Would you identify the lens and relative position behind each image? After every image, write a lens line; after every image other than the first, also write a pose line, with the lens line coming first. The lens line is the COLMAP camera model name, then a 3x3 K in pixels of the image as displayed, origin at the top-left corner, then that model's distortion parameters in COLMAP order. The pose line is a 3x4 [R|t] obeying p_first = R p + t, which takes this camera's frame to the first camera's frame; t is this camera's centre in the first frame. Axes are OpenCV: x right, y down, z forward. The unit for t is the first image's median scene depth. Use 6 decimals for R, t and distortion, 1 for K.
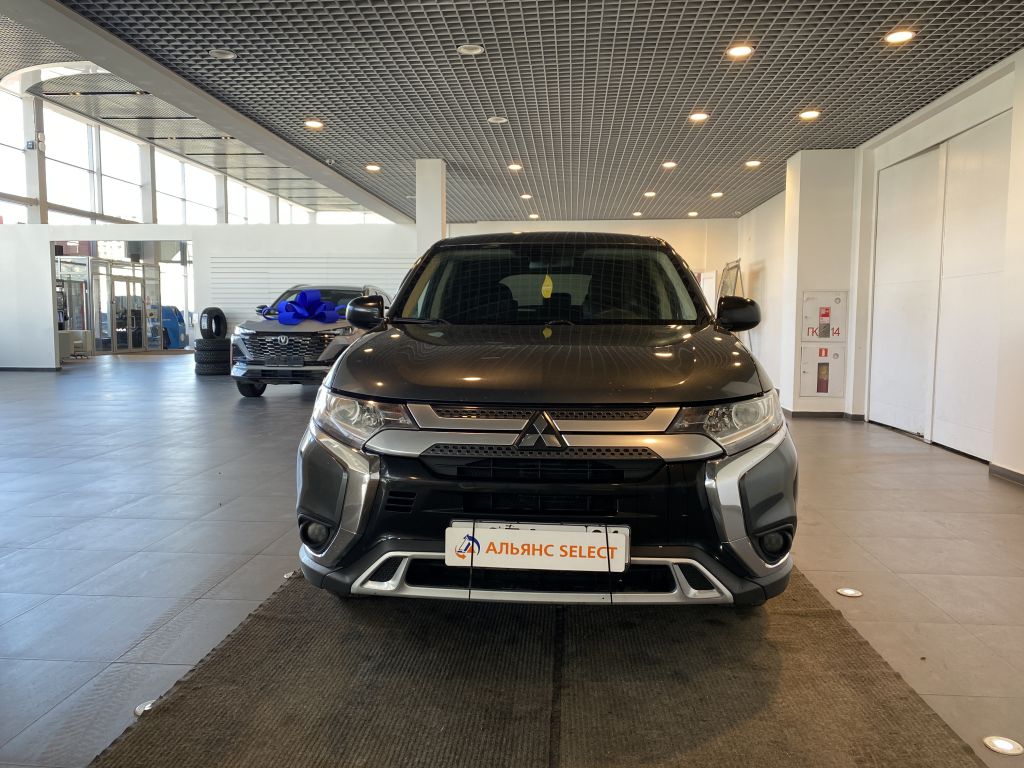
lens RADIAL K [[775.8, 0, 508.8], [0, 775.8, 385.4], [0, 0, 1]] dist [0.020543, -0.019604]
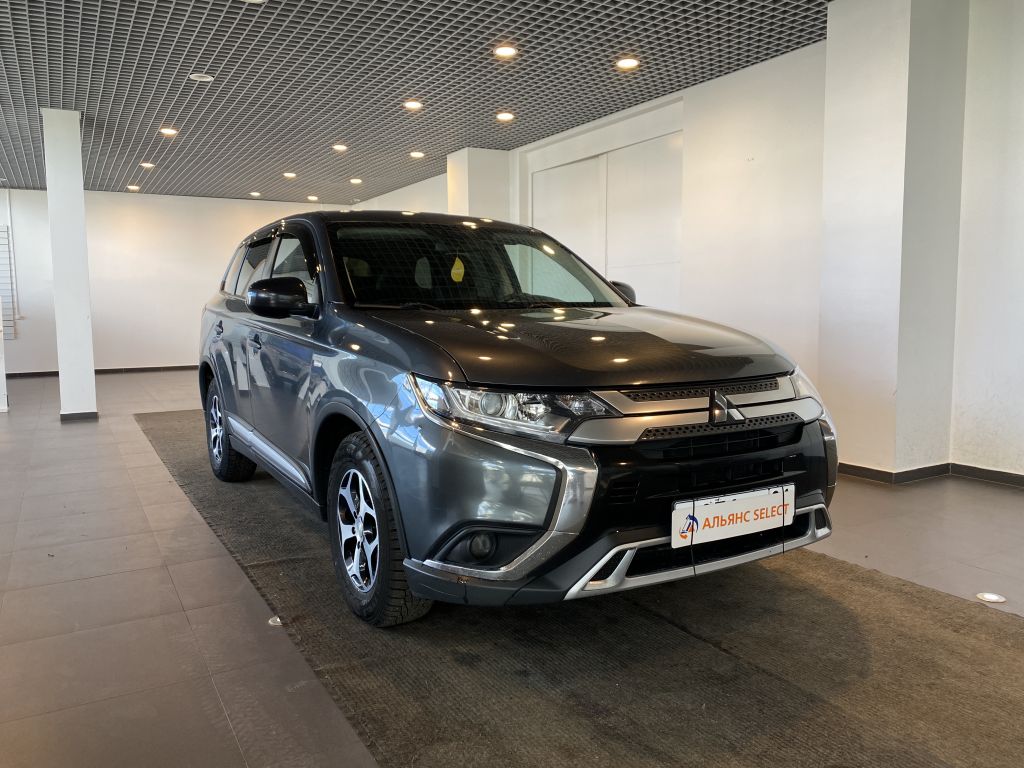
lens RADIAL K [[775.8, 0, 507.5], [0, 775.8, 384.2], [0, 0, 1]] dist [0.020543, -0.019604]
pose [[0.825632, -0.068834, 0.559995, -0.794778], [0.059659, 0.997617, 0.034667, -0.026541], [-0.561047, 0.004787, 0.827770, 0.287404]]
